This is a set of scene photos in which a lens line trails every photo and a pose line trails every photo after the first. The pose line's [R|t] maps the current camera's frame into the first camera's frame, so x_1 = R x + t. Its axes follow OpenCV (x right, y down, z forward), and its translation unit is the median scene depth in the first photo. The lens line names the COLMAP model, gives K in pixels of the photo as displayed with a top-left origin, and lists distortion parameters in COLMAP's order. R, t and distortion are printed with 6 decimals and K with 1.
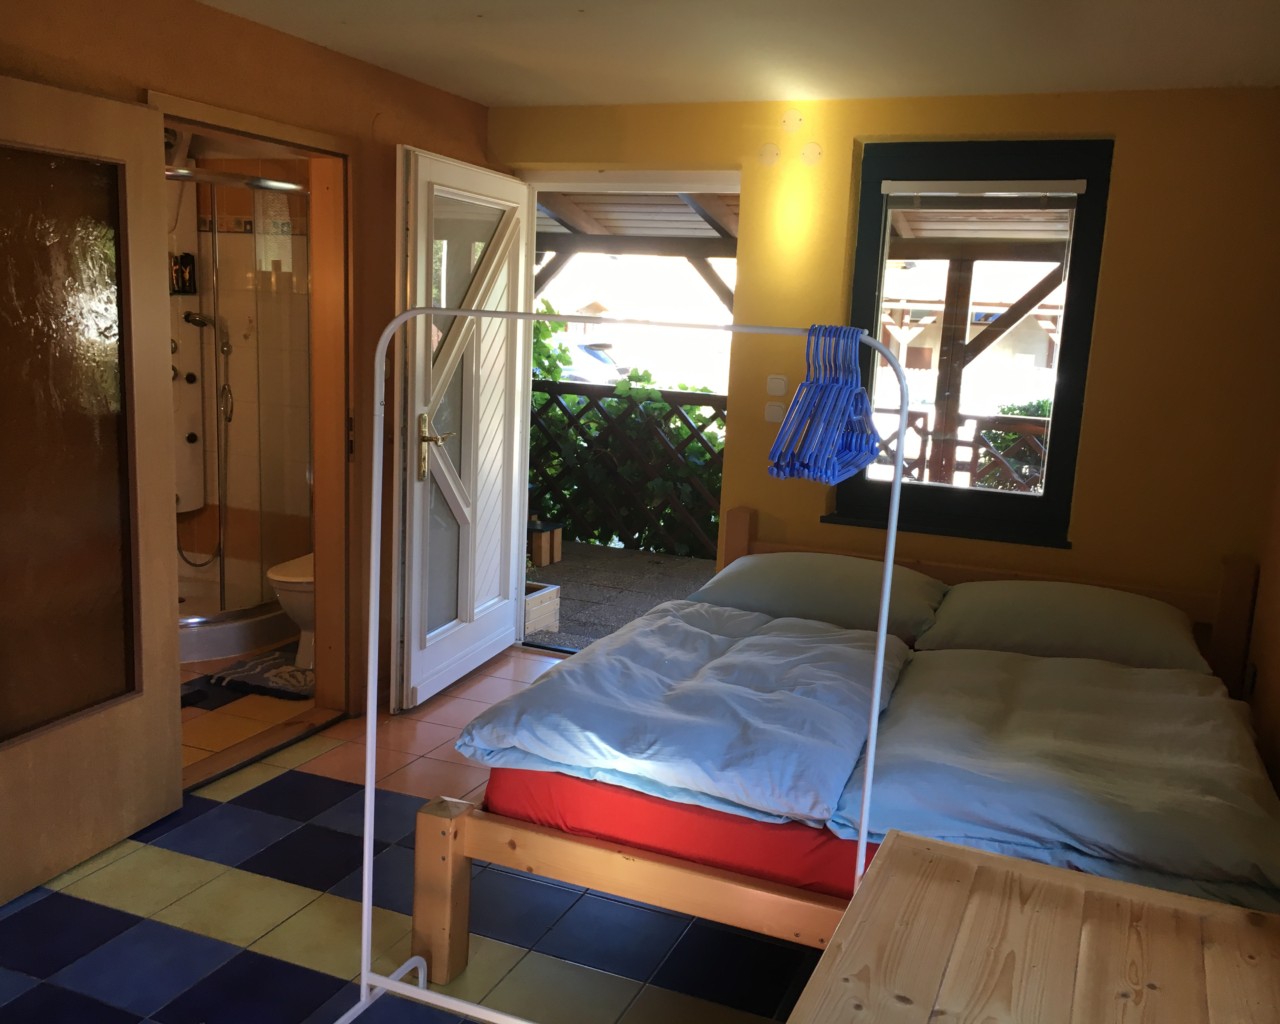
lens RADIAL K [[1156.5, 0, 640.0], [0, 1156.5, 512.0], [0, 0, 1]] dist [0.055190, -0.065975]
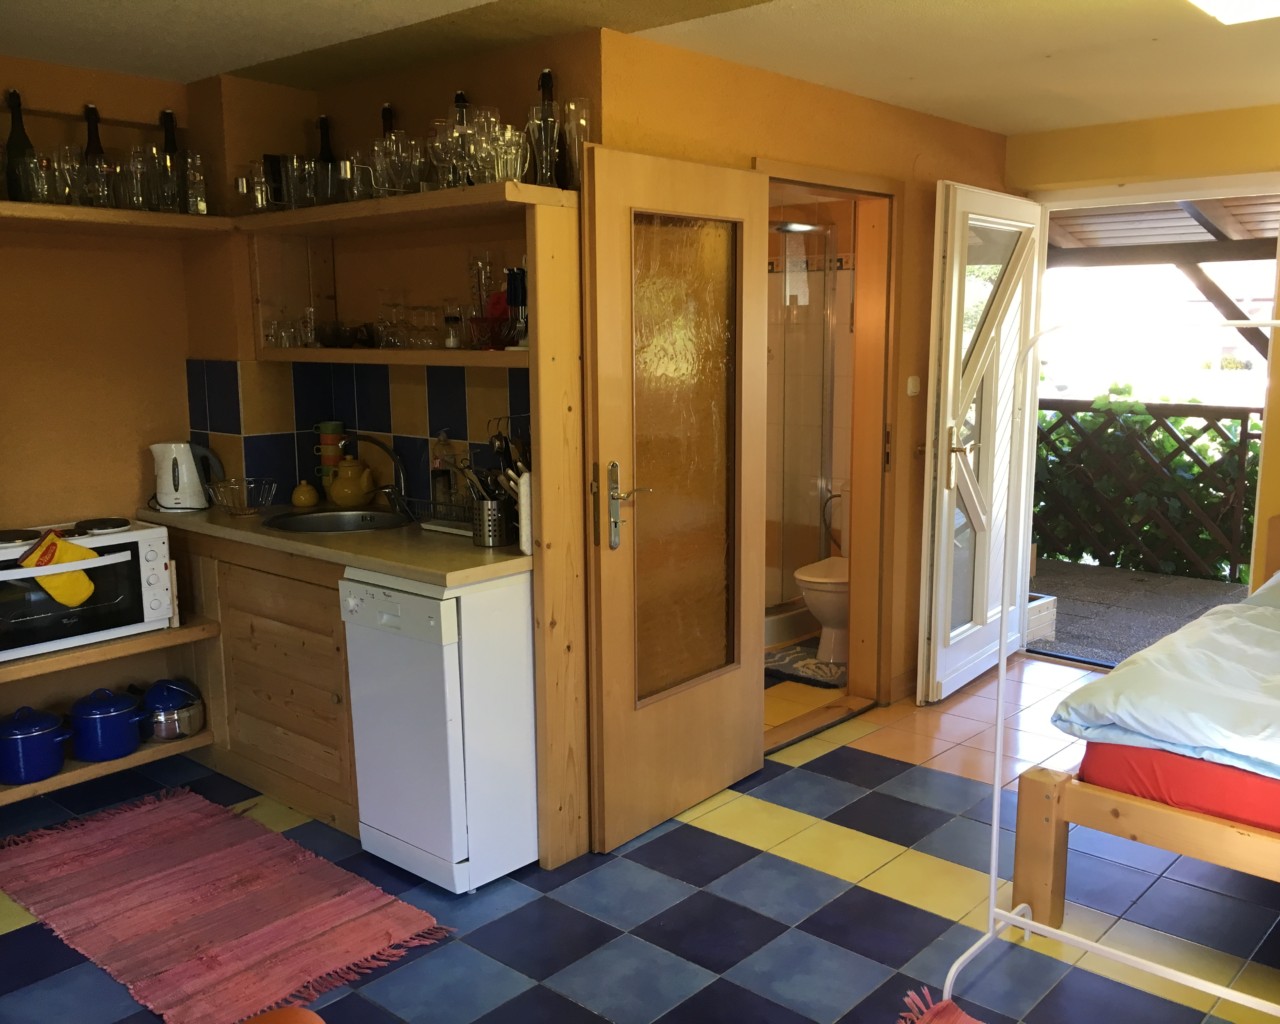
lens RADIAL K [[1156.5, 0, 640.0], [0, 1156.5, 512.0], [0, 0, 1]] dist [0.055190, -0.065975]
pose [[0.942605, 0.000843, -0.333908, -0.092828], [-0.008301, 0.999747, -0.020910, 0.018009], [0.333806, 0.022482, 0.942374, -0.102037]]
